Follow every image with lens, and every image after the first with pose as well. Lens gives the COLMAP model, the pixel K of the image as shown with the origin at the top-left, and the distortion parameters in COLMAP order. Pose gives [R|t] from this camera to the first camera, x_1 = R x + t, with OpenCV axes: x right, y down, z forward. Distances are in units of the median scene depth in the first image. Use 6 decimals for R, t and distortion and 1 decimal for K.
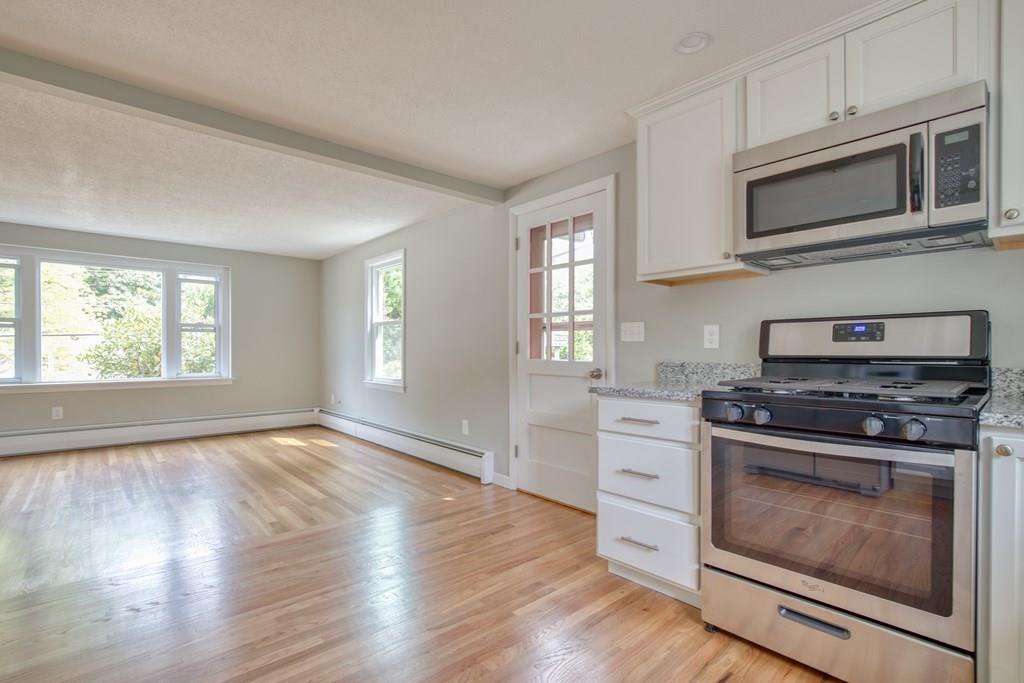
lens RADIAL K [[469.8, 0, 514.1], [0, 469.8, 353.4], [0, 0, 1]] dist [-0.008684, 0.000598]
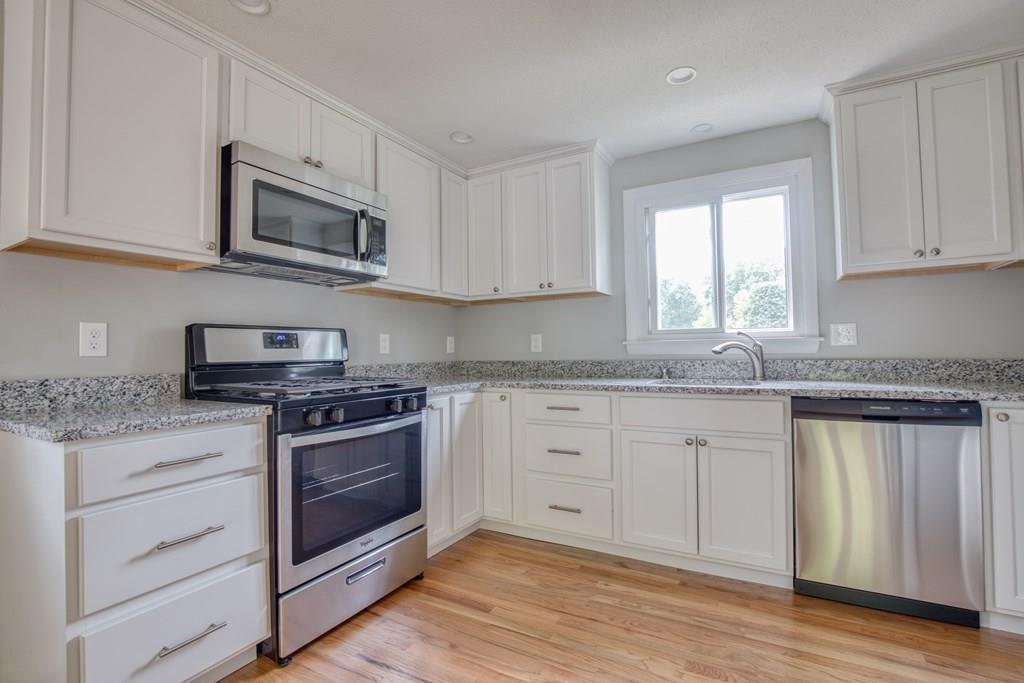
lens RADIAL K [[481.2, 0, 512.0], [0, 481.2, 341.5], [0, 0, 1]] dist [-0.033739, 0.000135]
pose [[-0.322948, 0.025011, 0.946086, -0.214730], [0.022279, 0.999575, -0.018820, -0.002691], [-0.946154, 0.015000, -0.323368, 0.308244]]
